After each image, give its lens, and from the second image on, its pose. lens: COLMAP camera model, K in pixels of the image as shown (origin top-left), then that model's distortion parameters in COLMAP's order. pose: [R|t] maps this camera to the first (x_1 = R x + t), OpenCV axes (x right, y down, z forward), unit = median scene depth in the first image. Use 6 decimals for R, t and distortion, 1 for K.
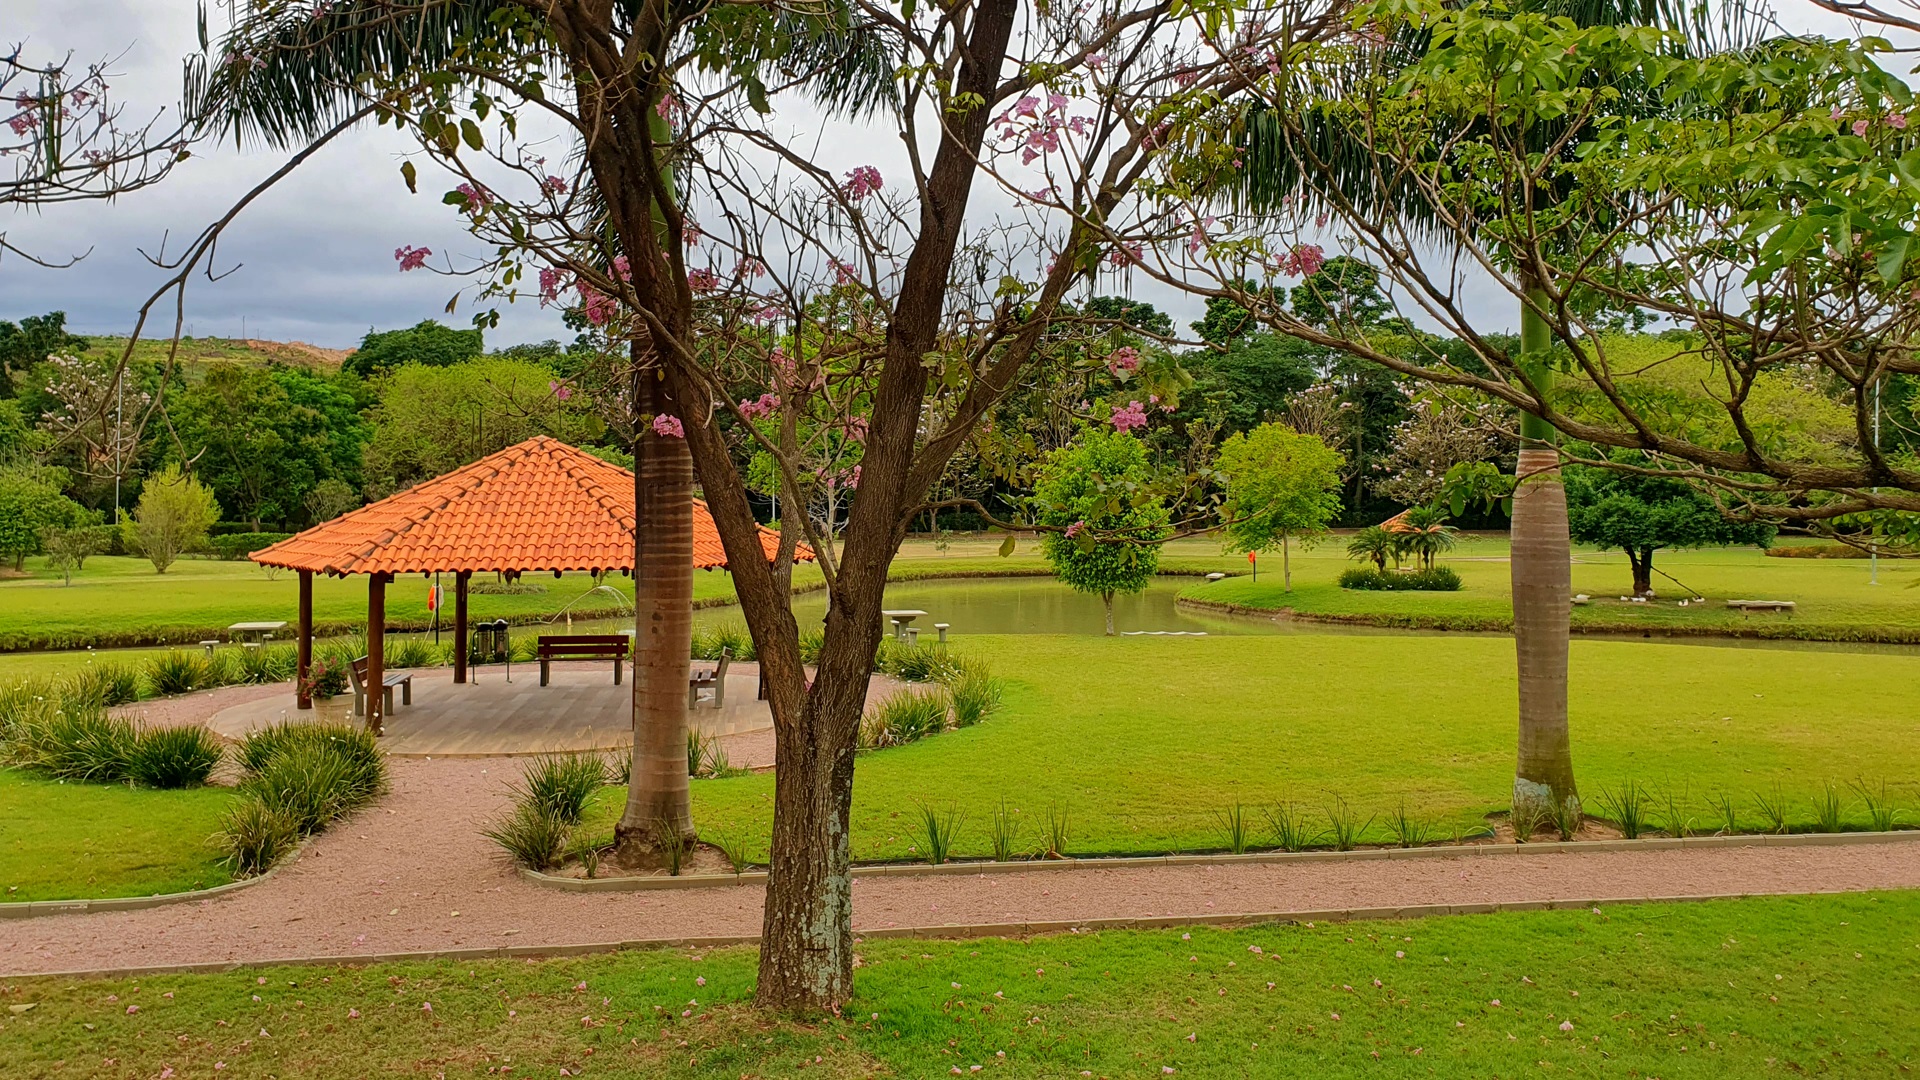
lens RADIAL K [[1440.2, 0, 959.9], [0, 1440.2, 535.2], [0, 0, 1]] dist [0.007132, 0.002466]
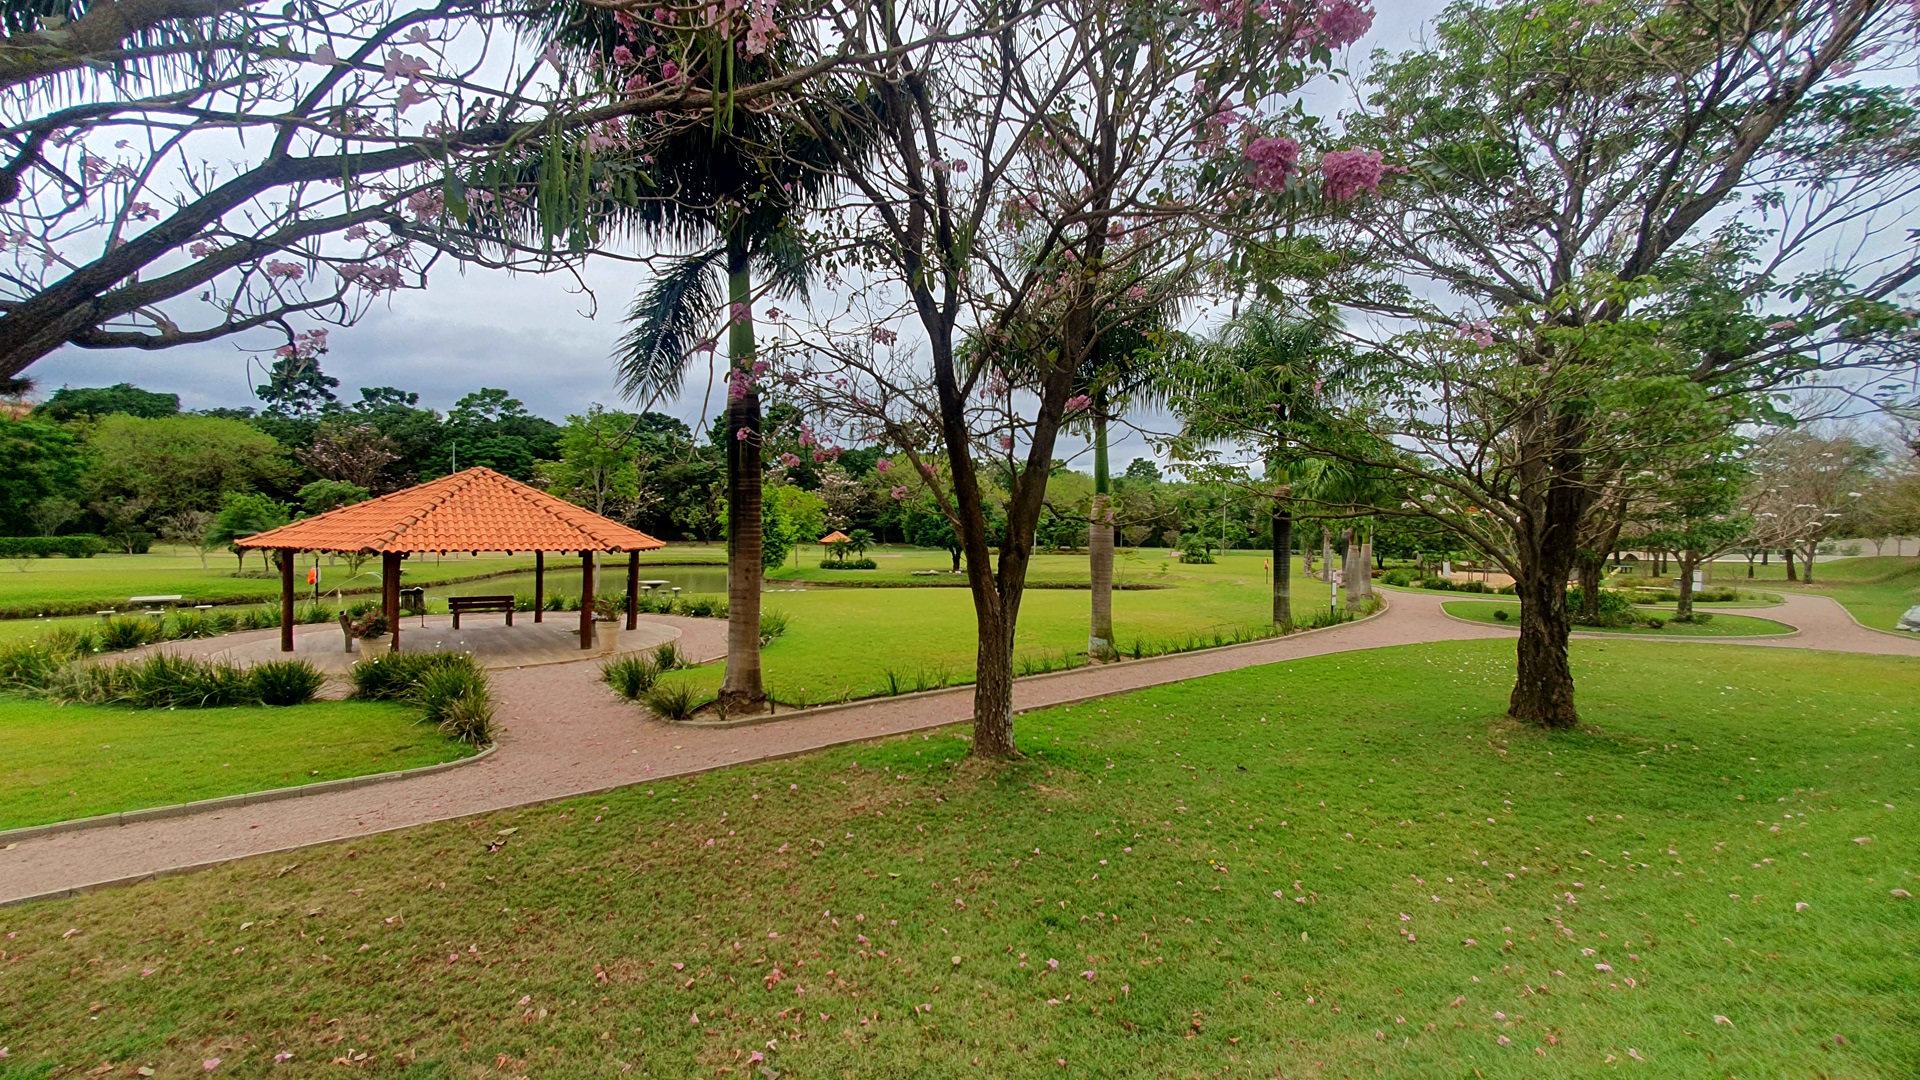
lens RADIAL K [[734.7, 0, 960.7], [0, 734.7, 548.5], [0, 0, 1]] dist [0.000724, -0.000013]
pose [[0.872318, 0.002602, 0.488933, -0.177900], [-0.004820, 0.999983, 0.003278, 0.011171], [-0.488916, -0.005216, 0.872315, 0.039988]]
